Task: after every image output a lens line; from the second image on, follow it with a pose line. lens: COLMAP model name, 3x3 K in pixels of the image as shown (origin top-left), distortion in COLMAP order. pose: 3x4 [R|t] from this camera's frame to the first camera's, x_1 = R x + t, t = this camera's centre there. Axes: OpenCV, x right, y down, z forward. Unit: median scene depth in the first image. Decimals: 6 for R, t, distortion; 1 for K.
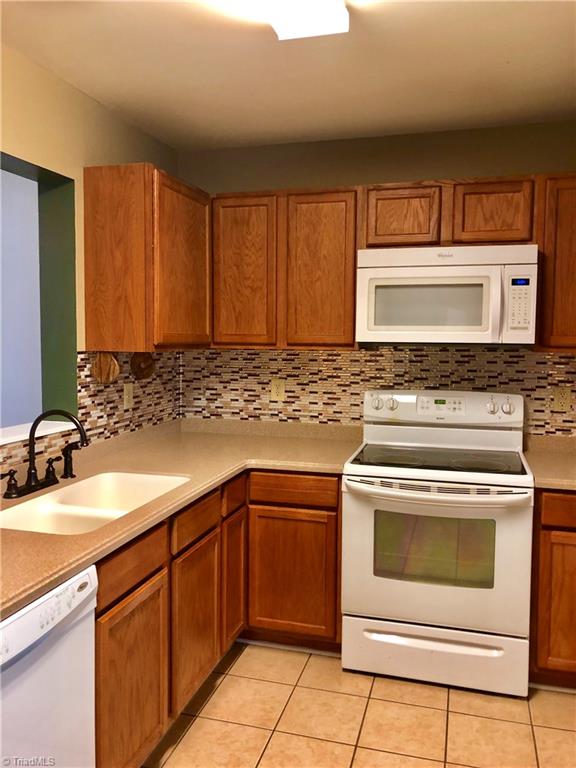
lens RADIAL K [[622.0, 0, 286.3], [0, 622.0, 385.7], [0, 0, 1]] dist [0.018902, -0.031997]
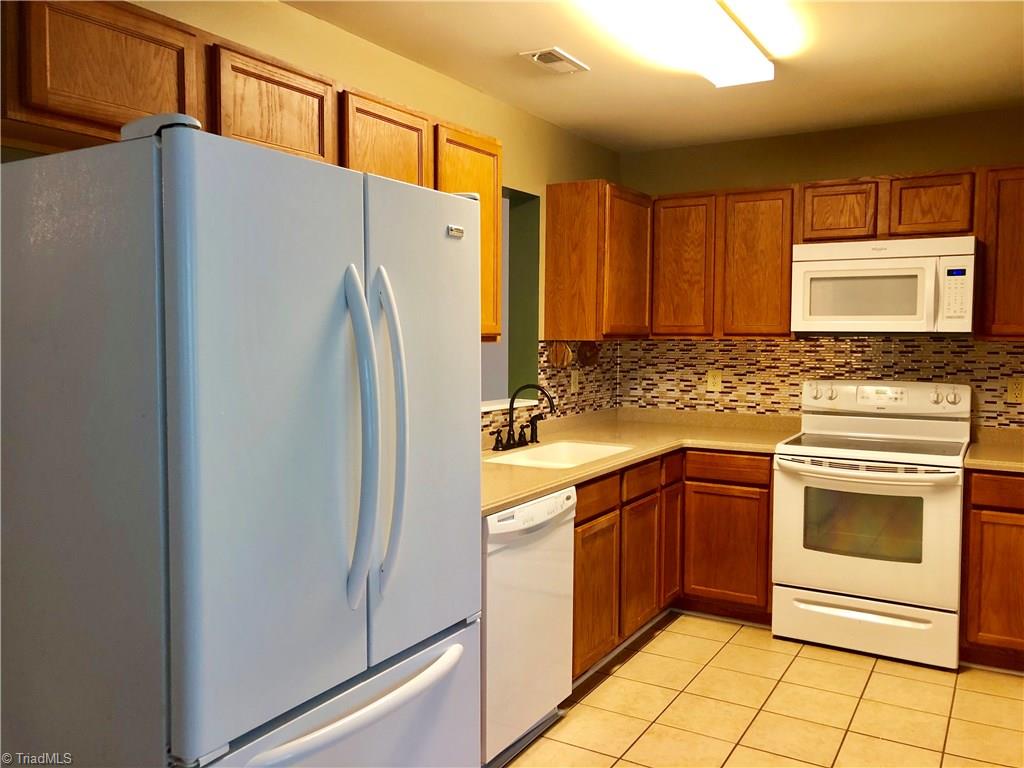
lens RADIAL K [[829.3, 0, 504.8], [0, 829.3, 377.0], [0, 0, 1]] dist [0.018902, -0.031997]
pose [[0.964210, 0.010731, -0.264922, 0.019527], [-0.018525, 0.999465, -0.026940, 0.056277], [0.264492, 0.030883, 0.963893, -0.508746]]
